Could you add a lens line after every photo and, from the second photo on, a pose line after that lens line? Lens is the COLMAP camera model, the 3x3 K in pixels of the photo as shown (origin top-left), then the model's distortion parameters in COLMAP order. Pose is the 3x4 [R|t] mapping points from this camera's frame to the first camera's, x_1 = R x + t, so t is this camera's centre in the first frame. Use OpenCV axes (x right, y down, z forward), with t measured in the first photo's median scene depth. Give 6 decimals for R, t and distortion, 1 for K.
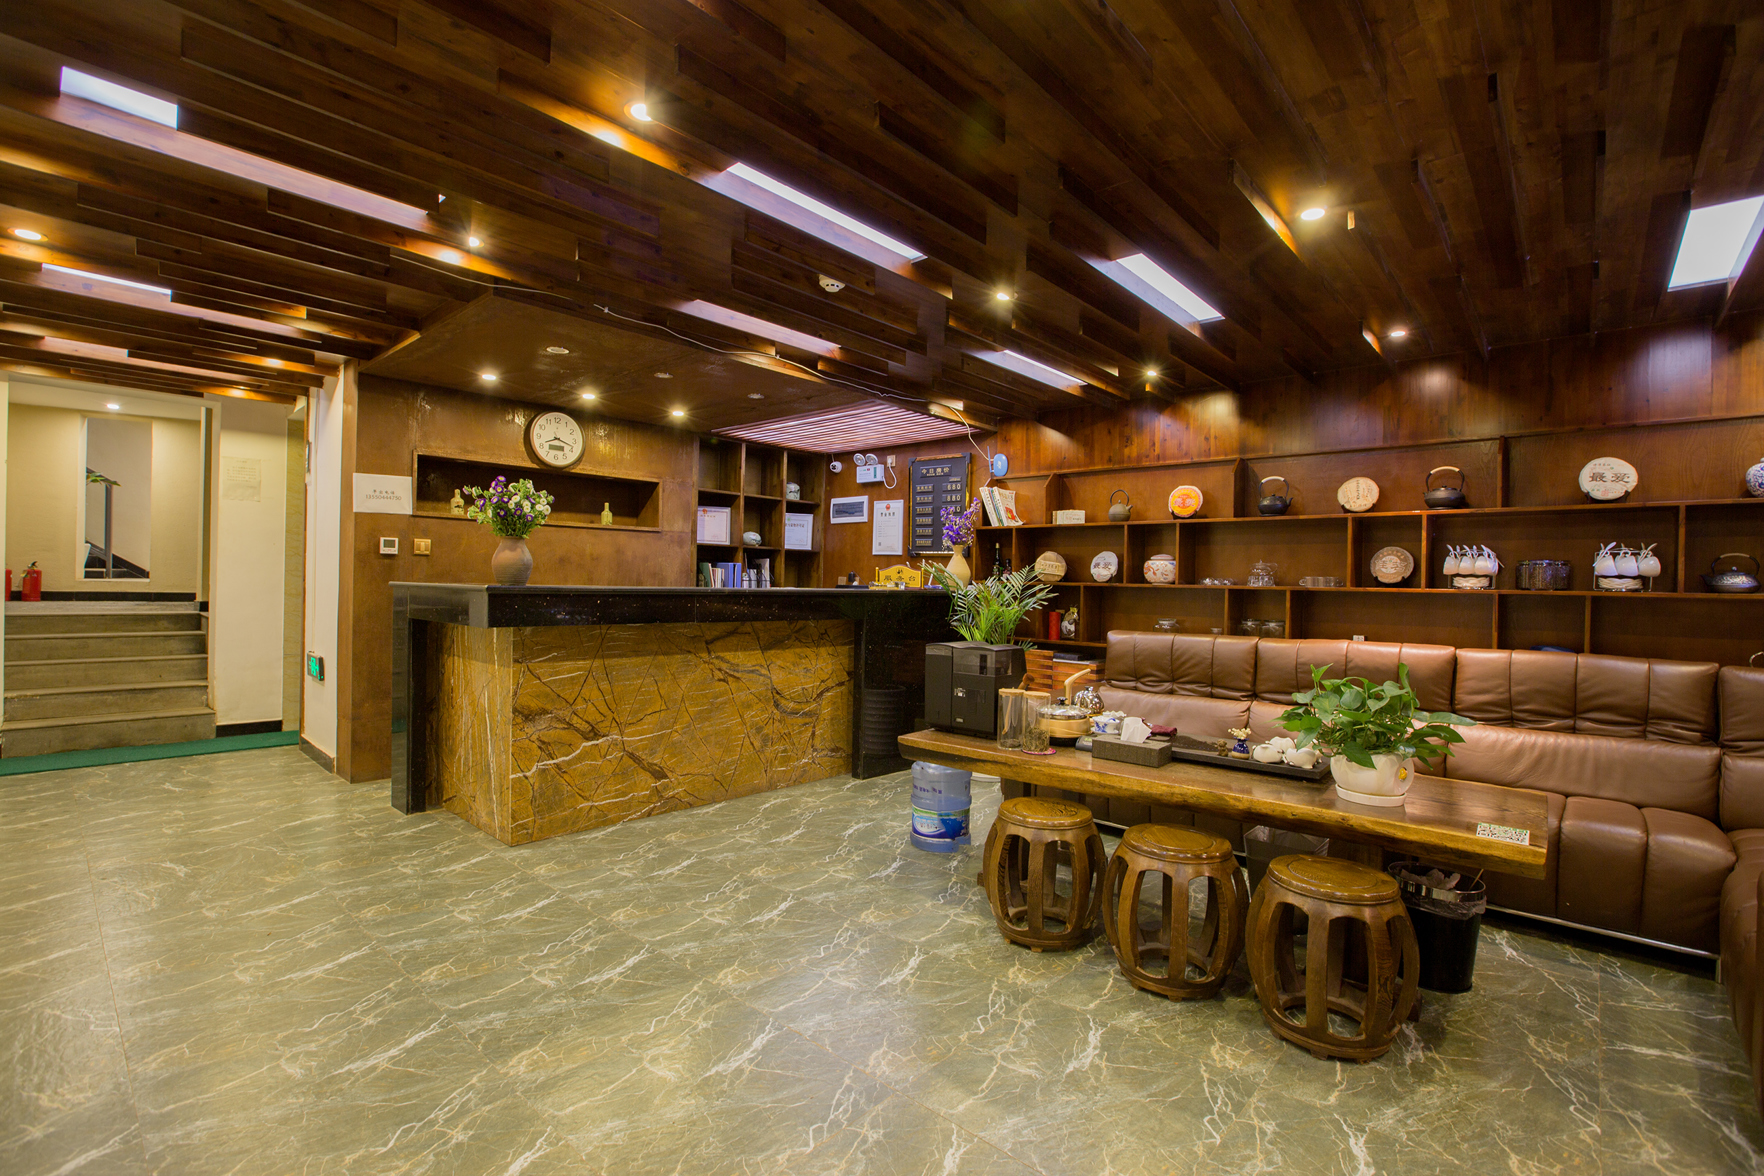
lens RADIAL K [[801.0, 0, 882.0], [0, 801.0, 588.0], [0, 0, 1]] dist [-0.063334, 0.023320]
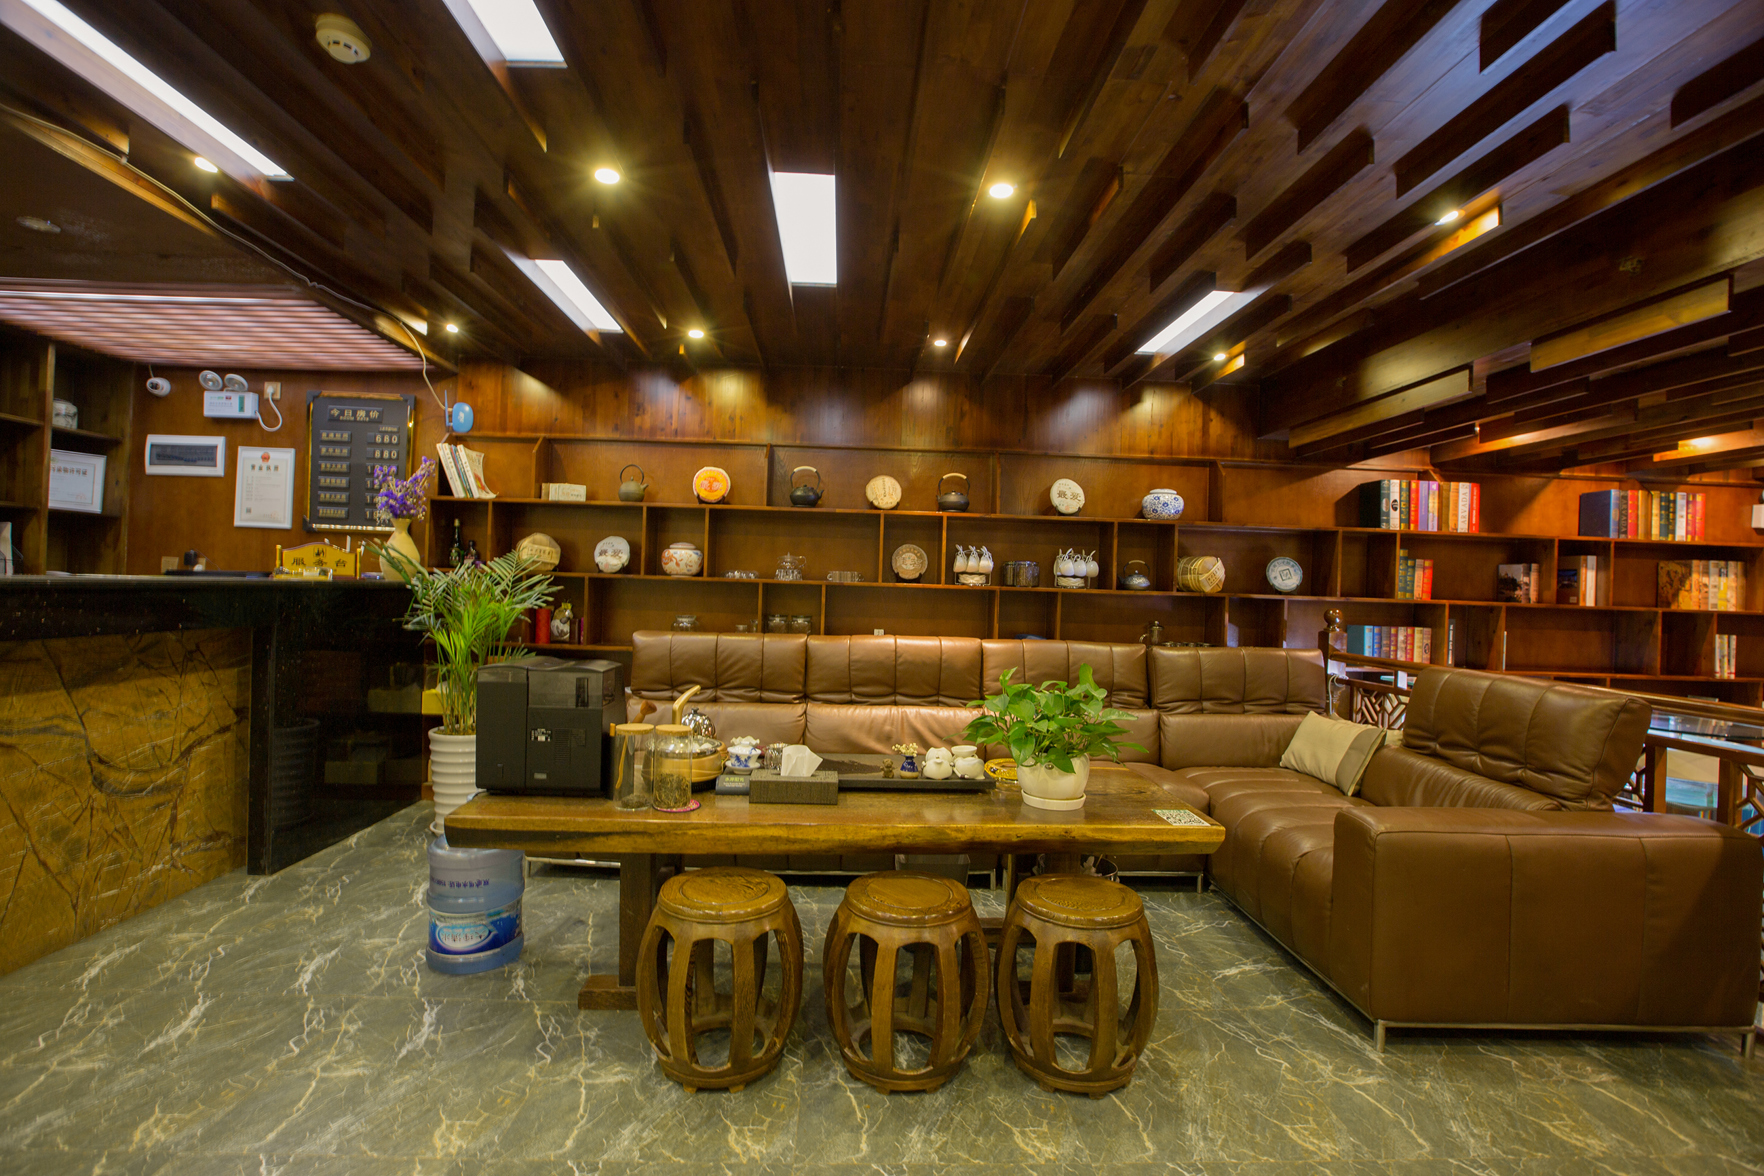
lens RADIAL K [[801.0, 0, 882.0], [0, 801.0, 588.0], [0, 0, 1]] dist [-0.063334, 0.023320]
pose [[0.713438, 0.002879, 0.700712, -0.117451], [-0.012472, 0.999885, 0.008590, -0.002681], [-0.700607, -0.014868, 0.713392, 0.228413]]
